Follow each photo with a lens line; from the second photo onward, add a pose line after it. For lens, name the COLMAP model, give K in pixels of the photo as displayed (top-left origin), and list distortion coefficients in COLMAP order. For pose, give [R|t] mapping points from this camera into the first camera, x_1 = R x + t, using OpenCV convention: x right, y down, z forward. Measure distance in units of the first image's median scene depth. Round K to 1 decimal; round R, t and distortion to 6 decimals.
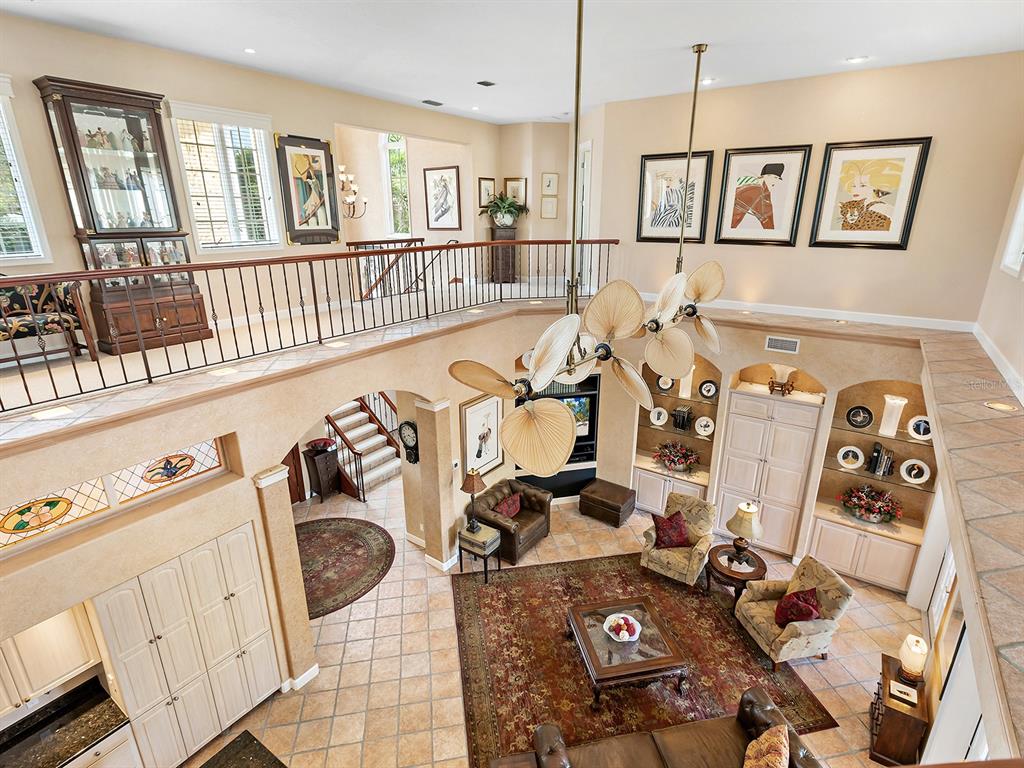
lens RADIAL K [[520.9, 0, 511.3], [0, 520.9, 384.4], [0, 0, 1]] dist [0.004759, -0.000861]
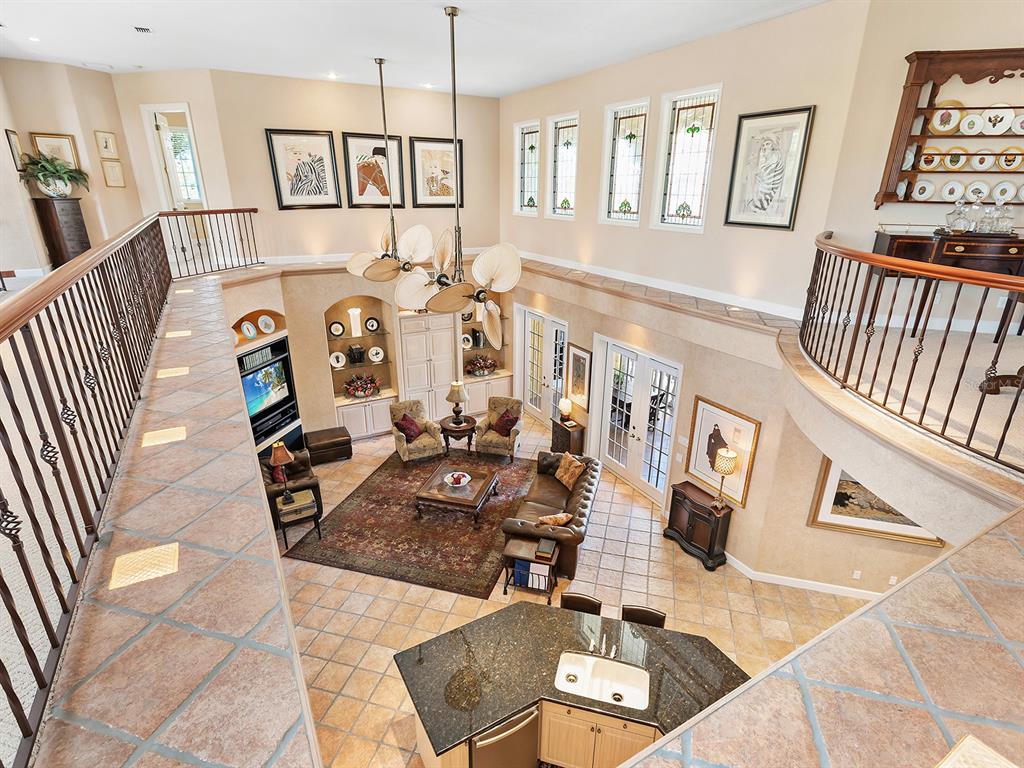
lens RADIAL K [[520.9, 0, 516.2], [0, 520.9, 387.3], [0, 0, 1]] dist [0.004759, -0.000861]
pose [[0.442103, -0.310583, 0.841477, -0.666304], [0.272705, 0.940271, 0.203771, -0.011568], [-0.854504, 0.139387, 0.500394, 0.094354]]
